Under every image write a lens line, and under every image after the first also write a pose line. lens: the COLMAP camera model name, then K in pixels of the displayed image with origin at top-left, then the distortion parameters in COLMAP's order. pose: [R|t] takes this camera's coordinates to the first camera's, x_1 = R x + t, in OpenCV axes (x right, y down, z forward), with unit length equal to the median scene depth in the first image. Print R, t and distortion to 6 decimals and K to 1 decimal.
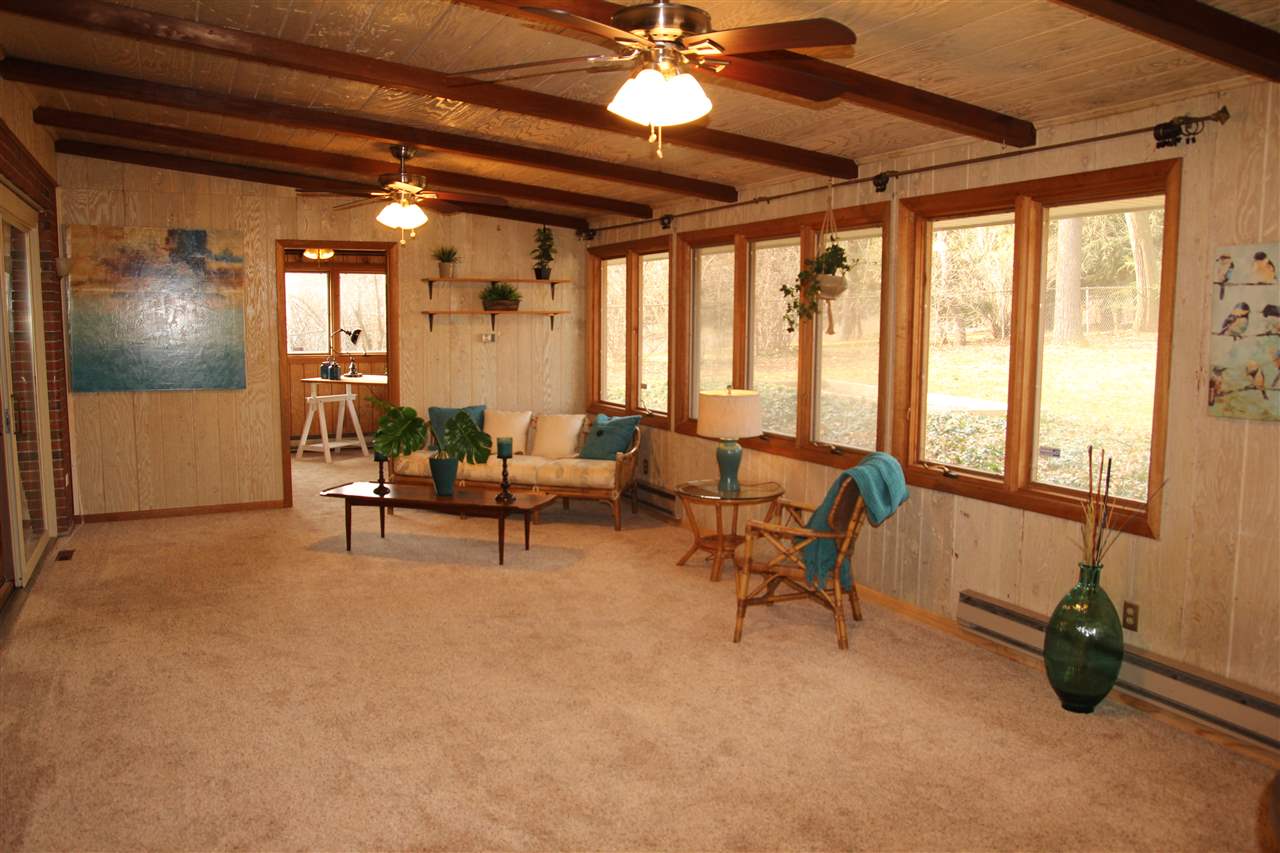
lens RADIAL K [[982.5, 0, 637.5], [0, 982.5, 424.1], [0, 0, 1]] dist [-0.078191, 0.039484]
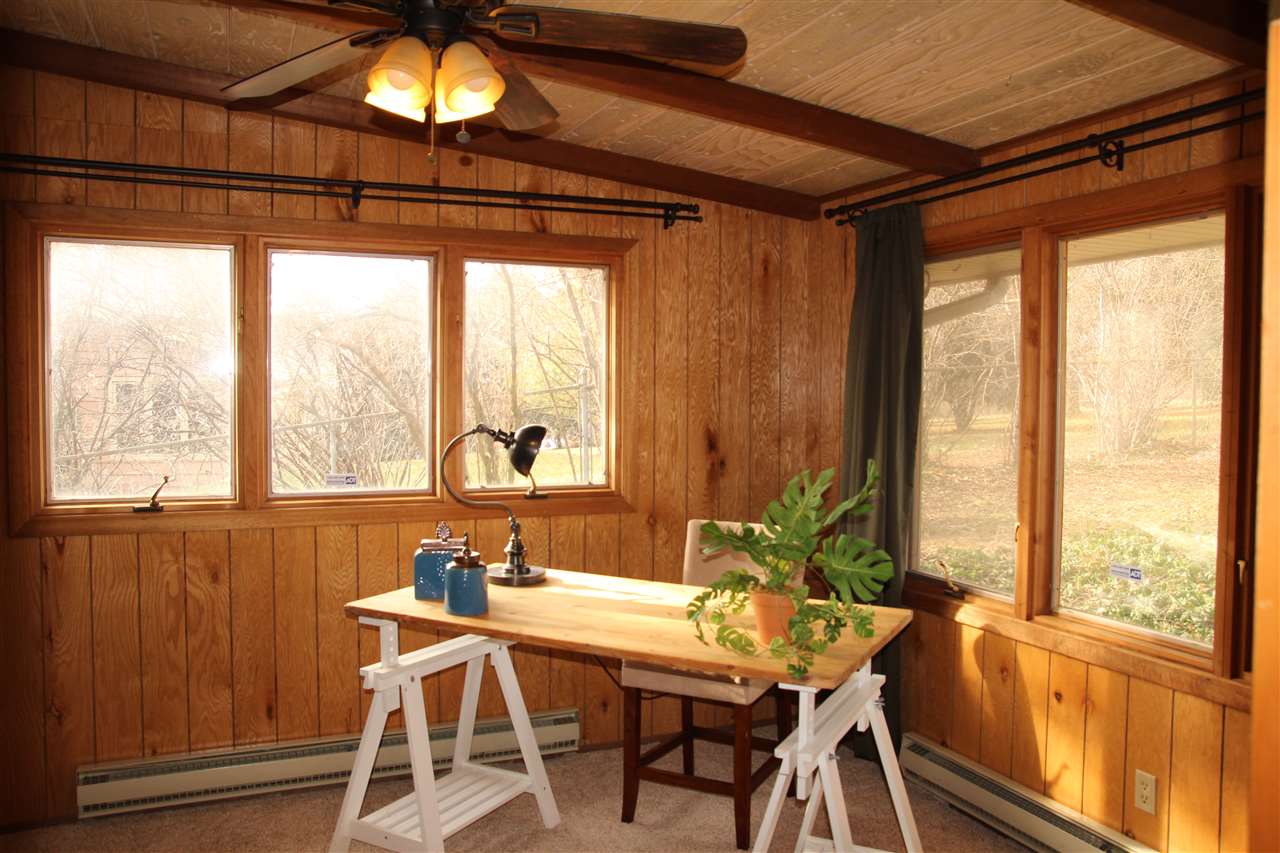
lens RADIAL K [[982.5, 0, 642.0], [0, 982.5, 425.9], [0, 0, 1]] dist [-0.078191, 0.039484]
pose [[0.998658, 0.000206, -0.051797, -0.235587], [-0.003846, 0.997527, -0.070185, -0.074971], [0.051655, 0.070290, 0.996188, 0.691740]]
